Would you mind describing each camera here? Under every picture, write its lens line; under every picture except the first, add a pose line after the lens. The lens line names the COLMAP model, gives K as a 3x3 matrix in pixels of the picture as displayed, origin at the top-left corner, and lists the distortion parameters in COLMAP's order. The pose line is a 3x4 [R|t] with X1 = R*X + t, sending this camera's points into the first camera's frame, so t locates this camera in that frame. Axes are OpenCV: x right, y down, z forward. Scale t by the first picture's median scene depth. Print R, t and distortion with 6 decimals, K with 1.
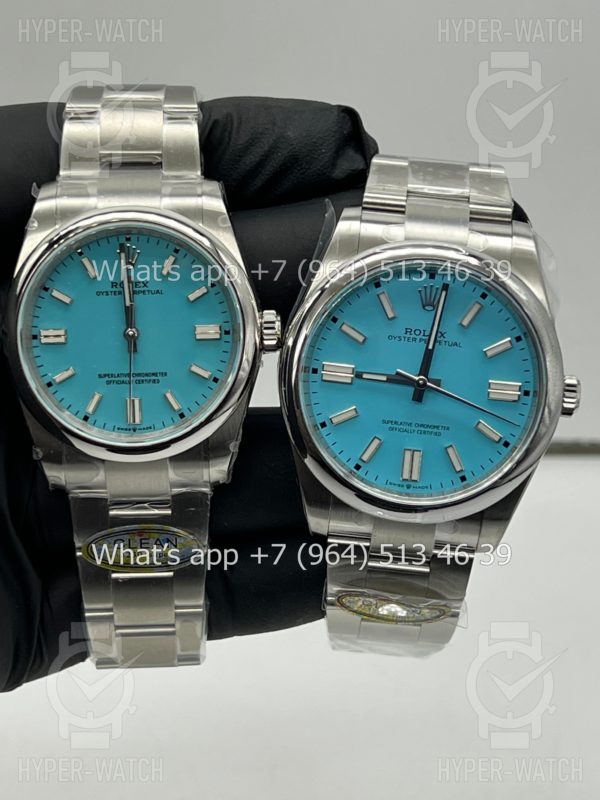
lens RADIAL K [[1804.9, 0, 300.0], [0, 1804.9, 400.0], [0, 0, 1]] dist [0.309142, 0.174852]
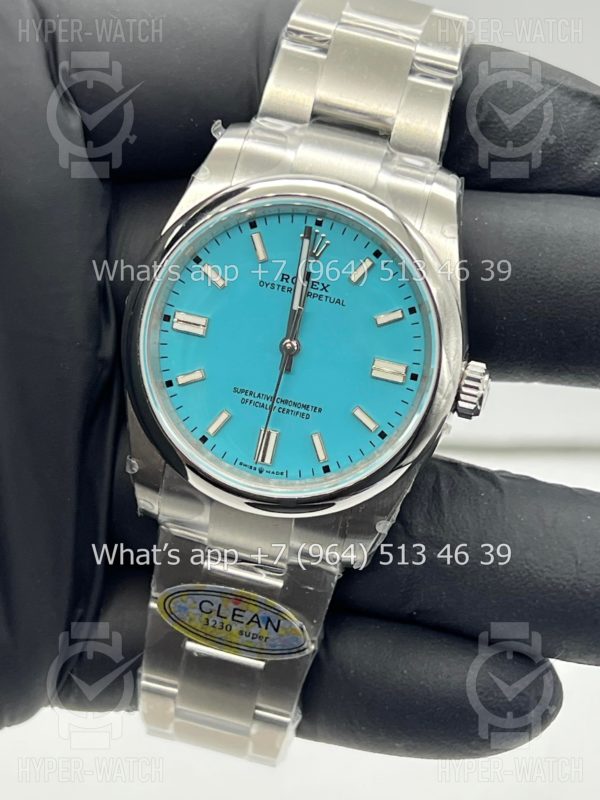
lens RADIAL K [[1804.9, 0, 300.0], [0, 1804.9, 400.0], [0, 0, 1]] dist [0.309142, 0.174852]
pose [[0.959728, 0.260557, -0.105030, -0.004876], [-0.259735, 0.965437, 0.021672, -0.032363], [0.107047, 0.006481, 0.994233, 0.257093]]
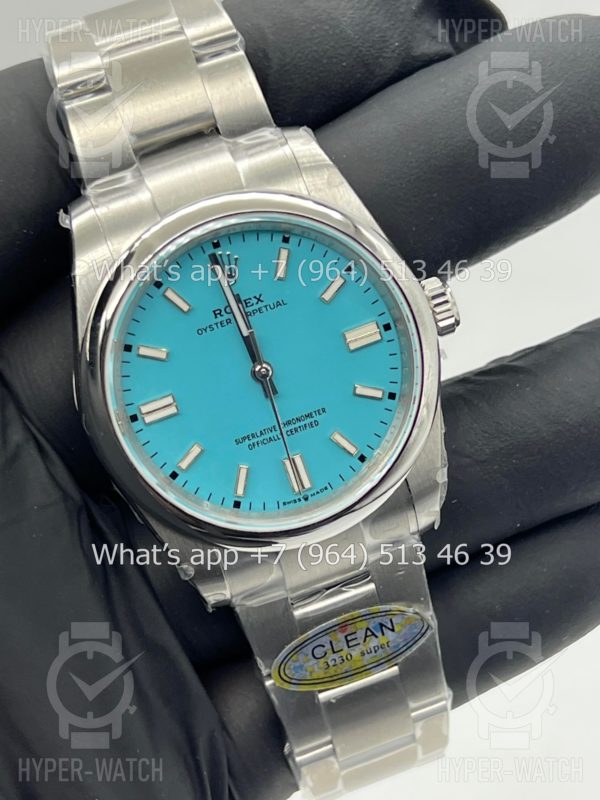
lens RADIAL K [[1804.9, 0, 300.0], [0, 1804.9, 400.0], [0, 0, 1]] dist [0.309142, 0.174852]
pose [[0.947397, -0.311715, 0.072615, -0.133291], [0.308886, 0.949904, 0.047671, -0.054772], [-0.083837, -0.022733, 0.996220, 0.294712]]
